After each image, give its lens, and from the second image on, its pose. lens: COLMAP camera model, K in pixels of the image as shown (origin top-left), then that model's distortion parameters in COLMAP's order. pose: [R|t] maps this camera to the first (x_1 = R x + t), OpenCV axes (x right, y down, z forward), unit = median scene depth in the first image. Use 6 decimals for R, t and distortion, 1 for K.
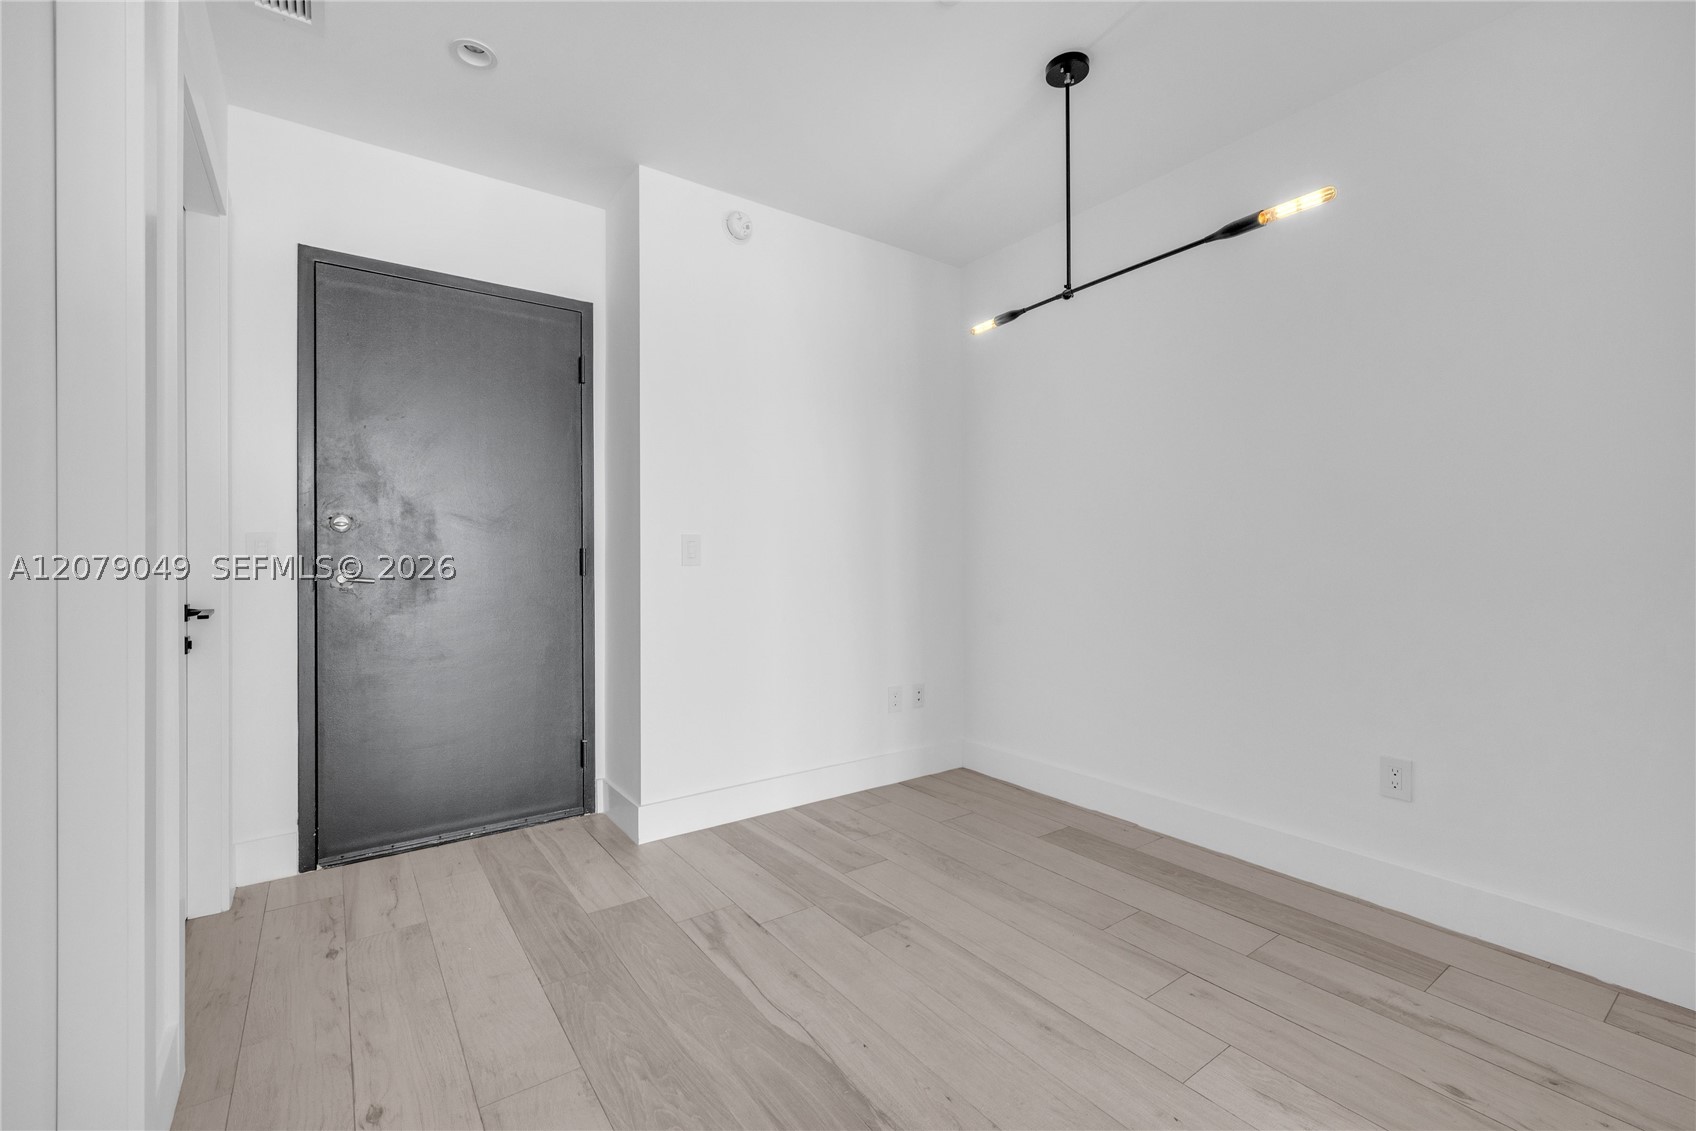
lens RADIAL K [[751.7, 0, 848.8], [0, 751.7, 561.5], [0, 0, 1]] dist [-0.002951, 0.000236]
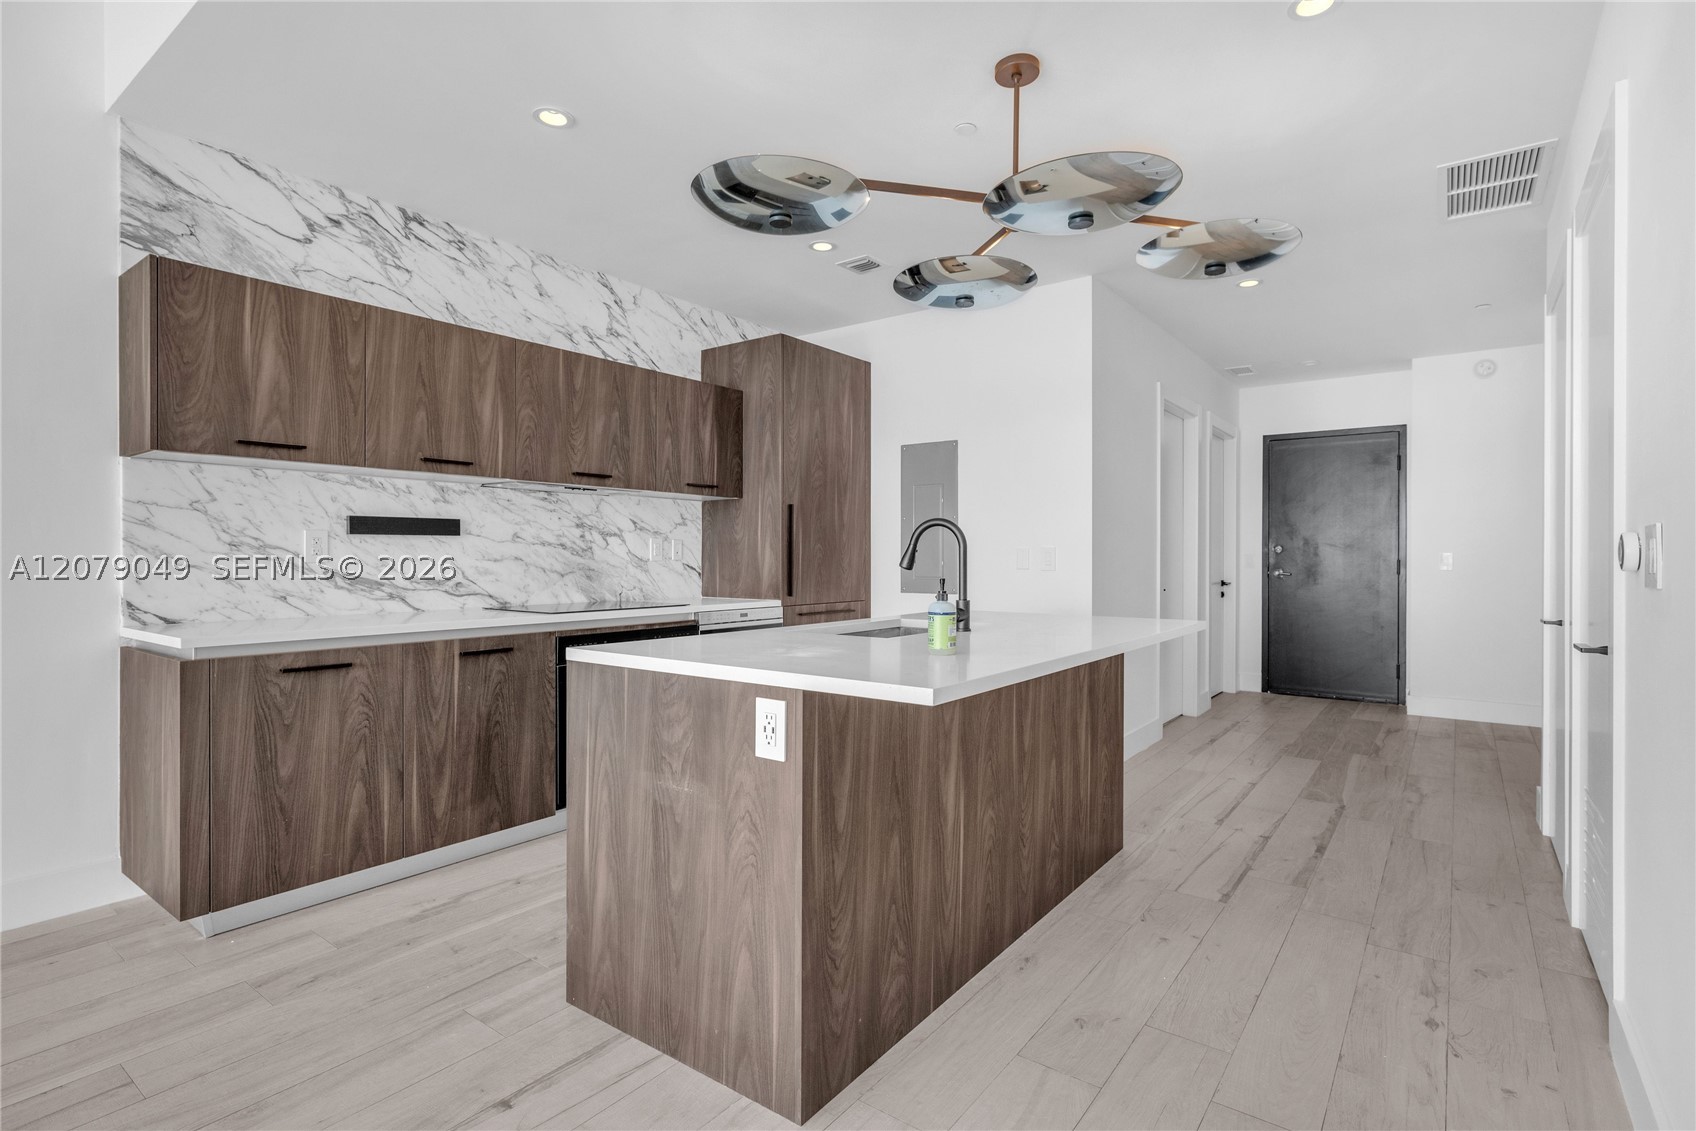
lens RADIAL K [[798.2, 0, 847.7], [0, 798.2, 562.4], [0, 0, 1]] dist [-0.004278, -0.000005]
pose [[0.311842, 0.007138, -0.950107, 1.560781], [-0.004890, 0.999971, 0.005908, -0.022664], [0.950122, 0.002803, 0.311867, -1.304328]]
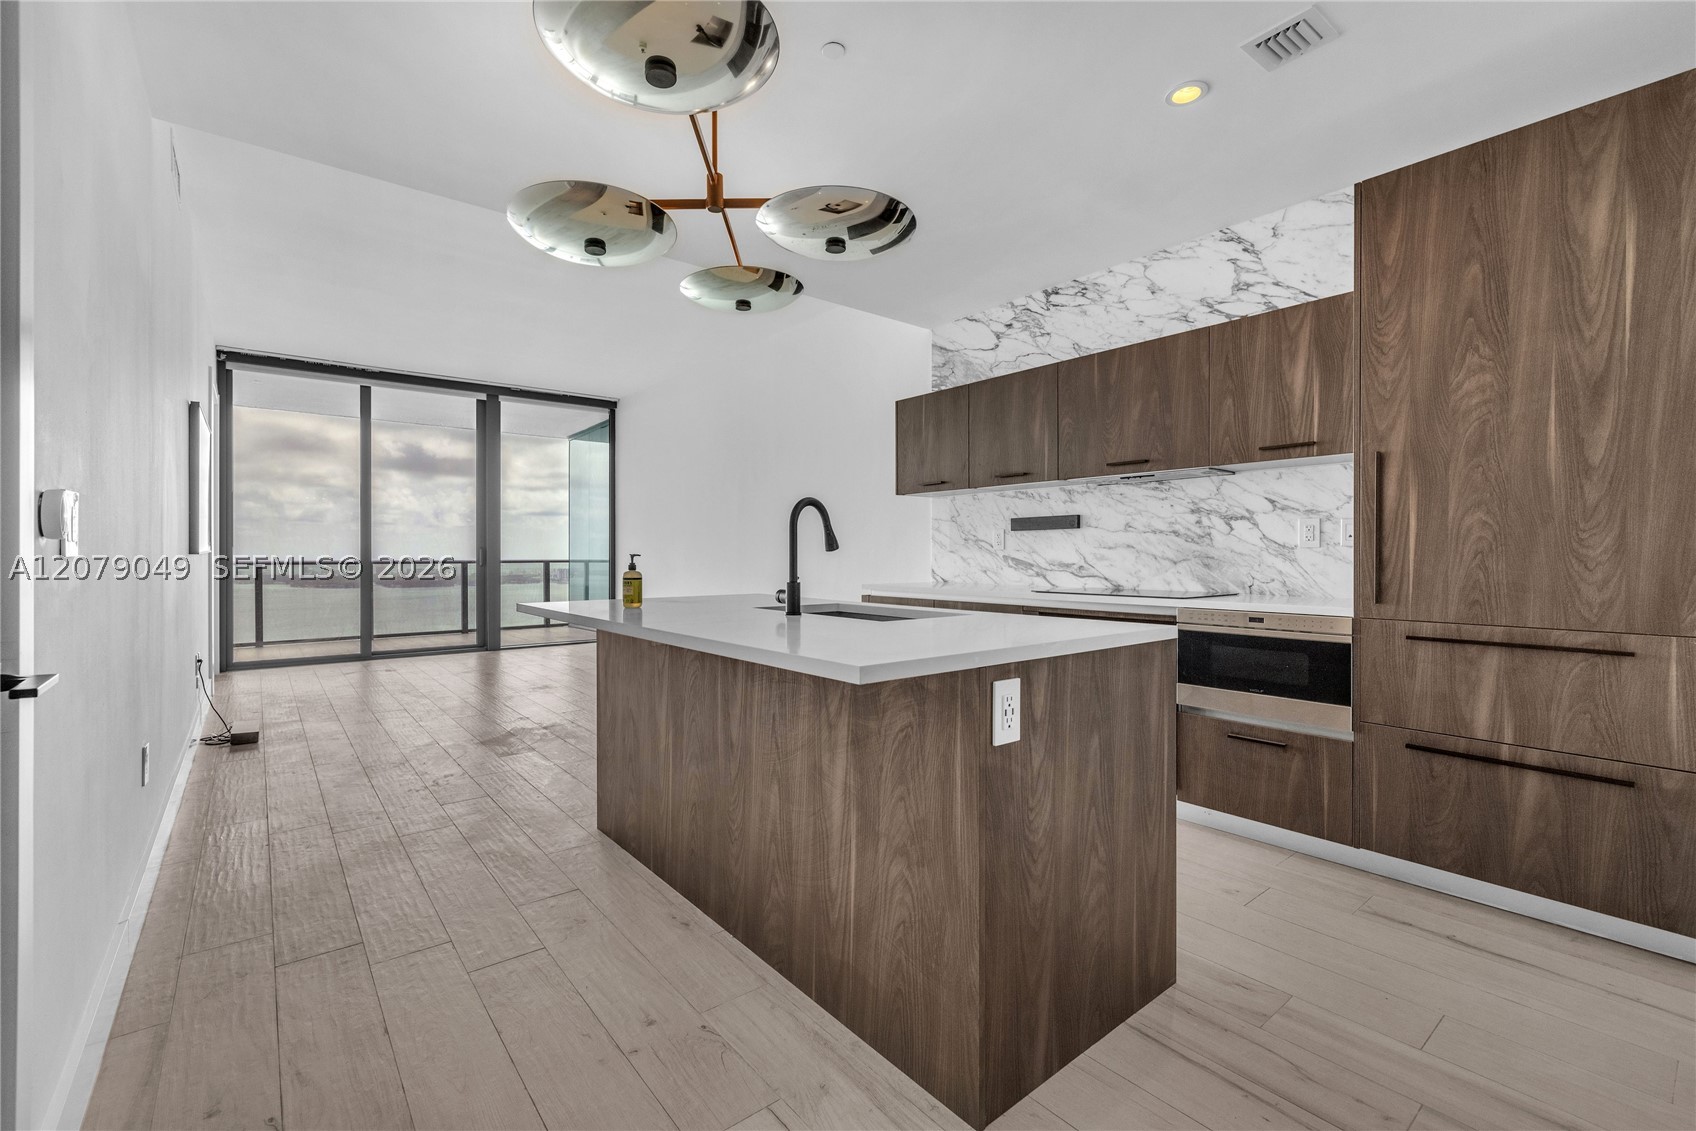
lens RADIAL K [[751.7, 0, 843.5], [0, 751.7, 555.0], [0, 0, 1]] dist [-0.002951, 0.000236]
pose [[-0.998177, -0.000306, -0.060349, 0.539931], [-0.000547, 0.999992, 0.003990, -0.004014], [0.060347, 0.004016, -0.998169, 0.206328]]
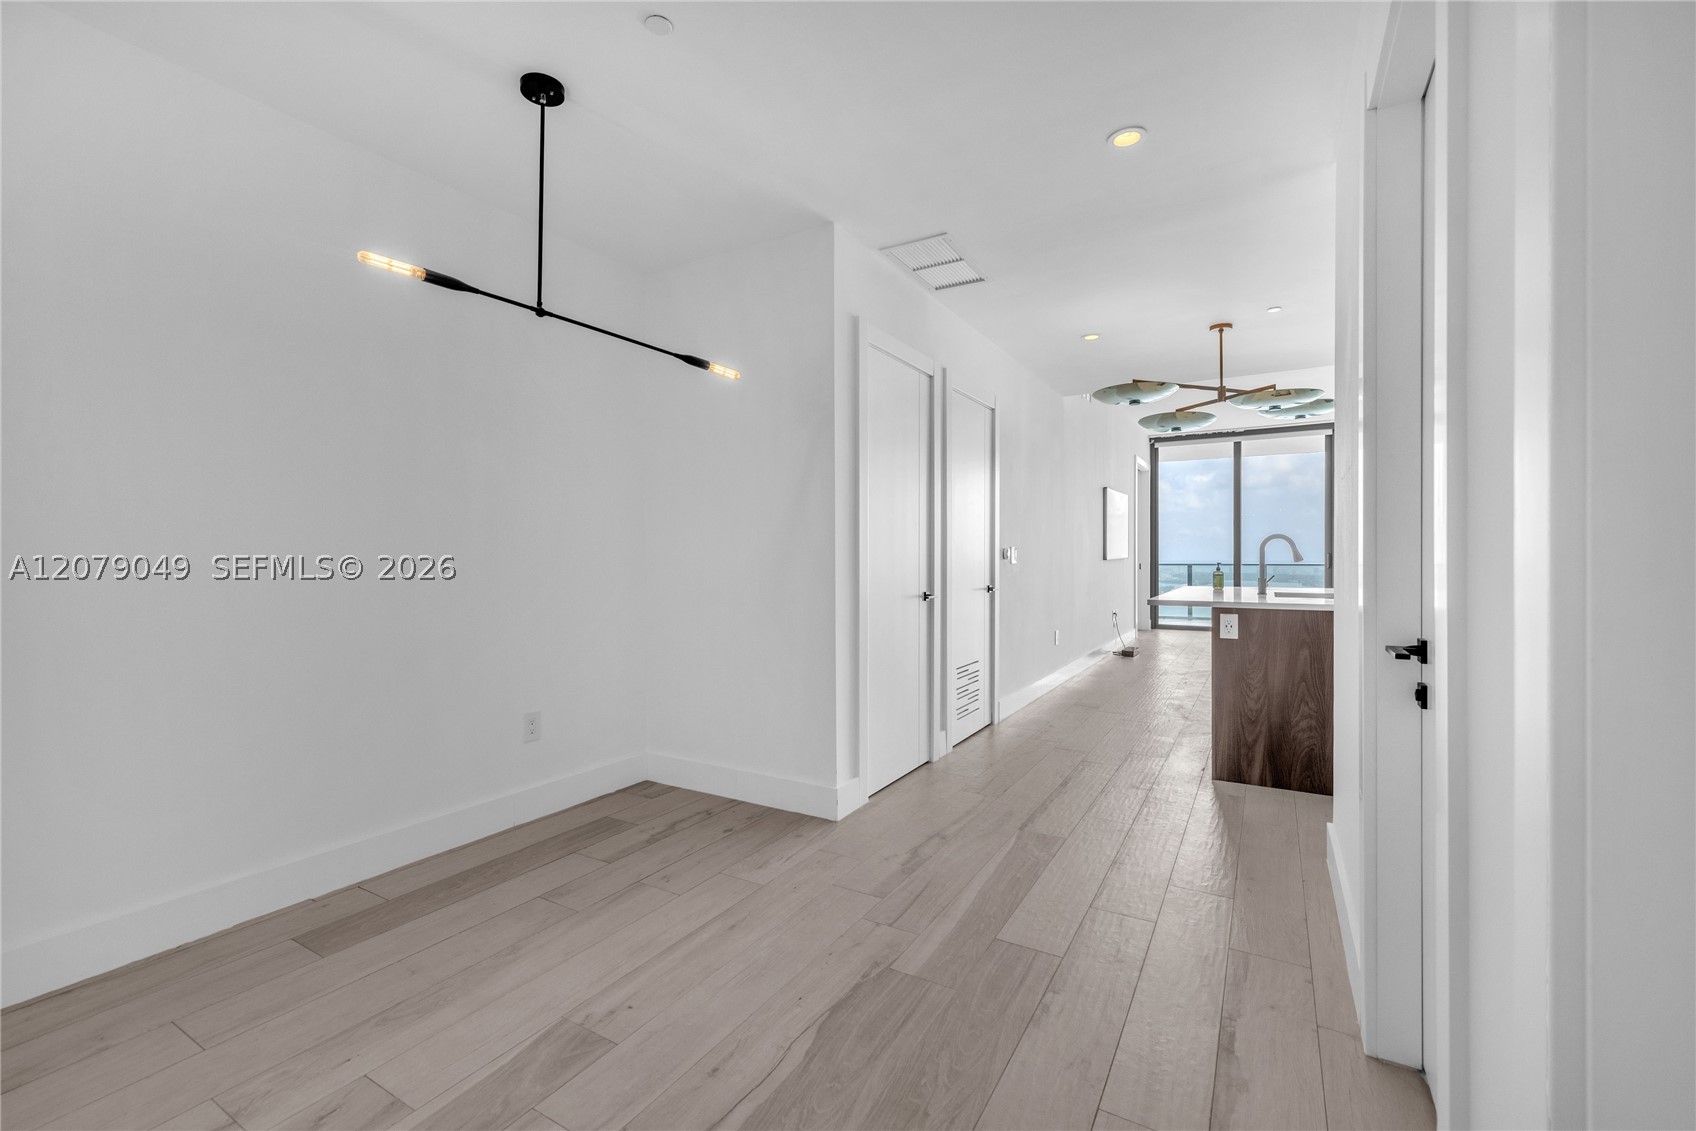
lens RADIAL K [[732.7, 0, 840.1], [0, 732.7, 561.3], [0, 0, 1]] dist [0.000332, 0.000581]
pose [[-0.421620, -0.003896, 0.906764, -0.756417], [0.005828, 0.999958, 0.007006, -0.027758], [-0.906754, 0.008238, -0.421580, 1.041499]]
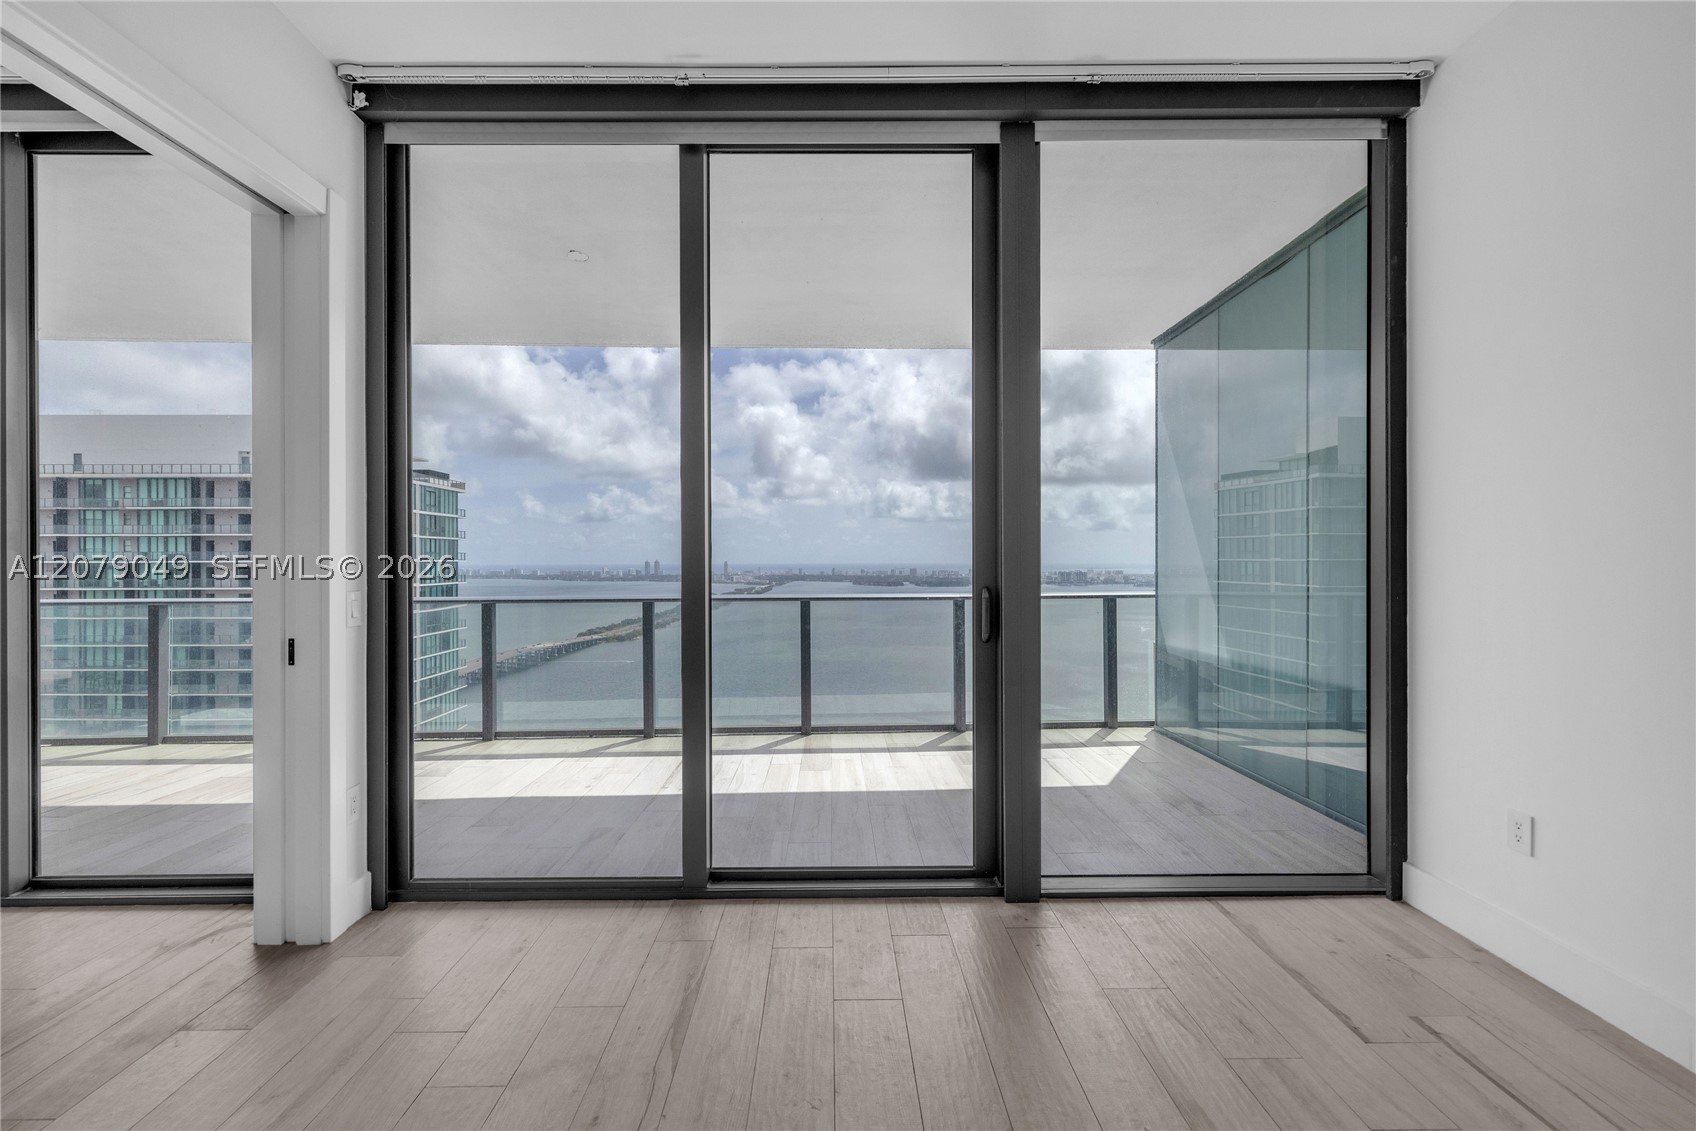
lens RADIAL K [[732.7, 0, 827.1], [0, 732.7, 562.8], [0, 0, 1]] dist [0.000332, 0.000581]
pose [[-0.819515, 0.000289, 0.573058, 1.630040], [0.006645, 0.999937, 0.008999, -0.079065], [-0.573020, 0.011183, -0.819465, -2.476519]]
